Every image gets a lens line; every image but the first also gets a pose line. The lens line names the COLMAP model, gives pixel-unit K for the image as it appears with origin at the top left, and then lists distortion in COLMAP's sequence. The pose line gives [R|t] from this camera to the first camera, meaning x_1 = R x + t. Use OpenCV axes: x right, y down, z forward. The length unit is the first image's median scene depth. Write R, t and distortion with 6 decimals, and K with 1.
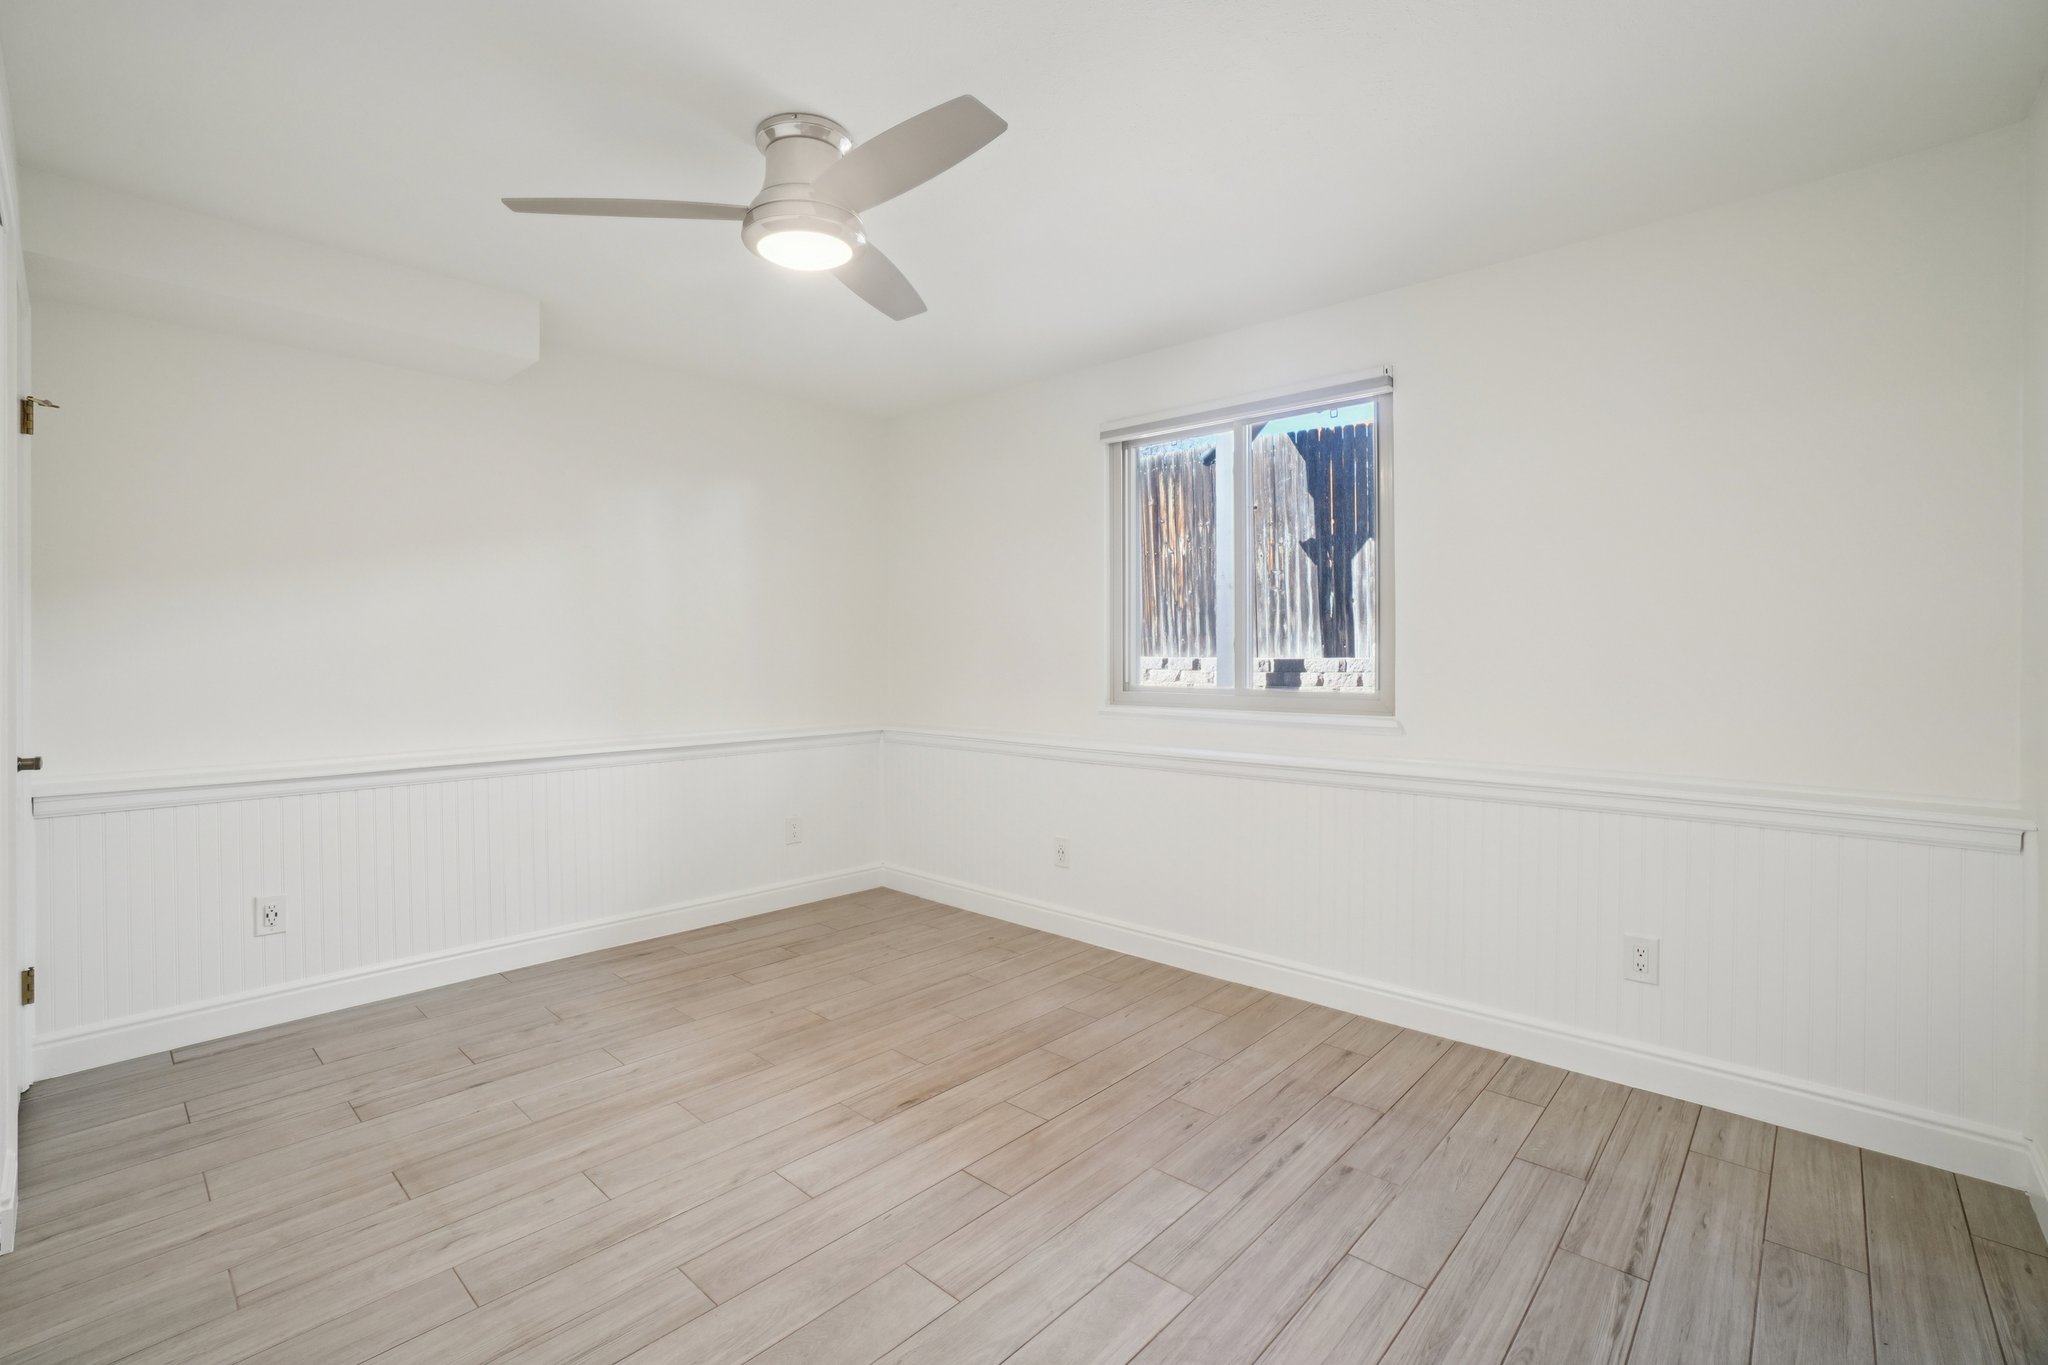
lens RADIAL K [[913.0, 0, 1010.9], [0, 913.0, 663.7], [0, 0, 1]] dist [-0.066044, 0.020927]
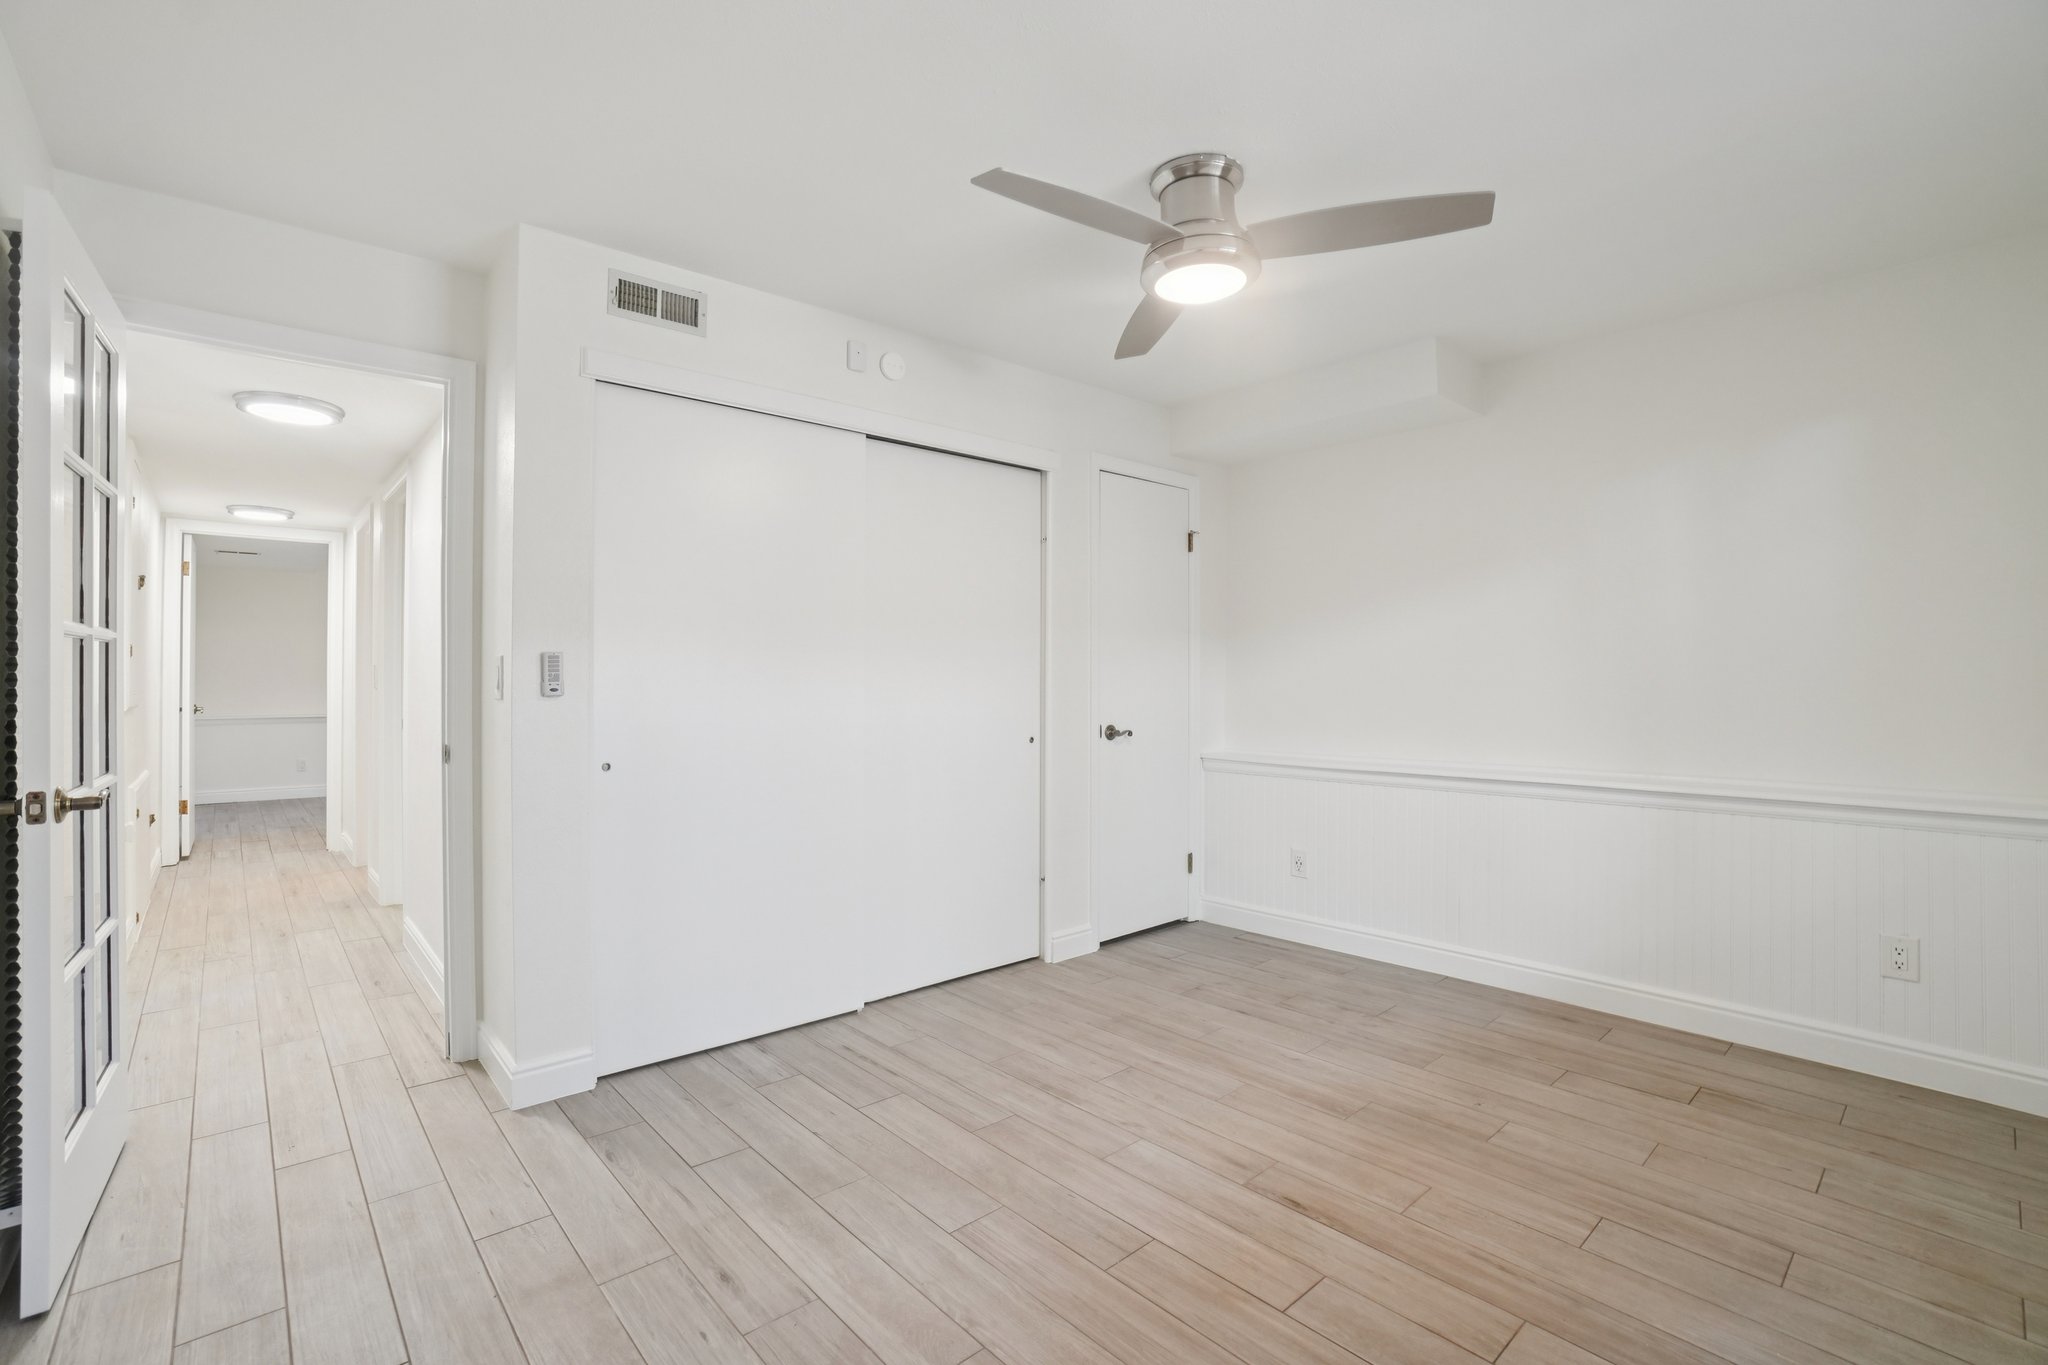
lens RADIAL K [[913.0, 0, 1010.9], [0, 913.0, 663.7], [0, 0, 1]] dist [-0.066044, 0.020927]
pose [[-0.097447, -0.013363, -0.995151, 0.702045], [-0.011297, 0.999860, -0.012320, -0.007936], [0.995177, 0.010041, -0.097584, 0.753629]]
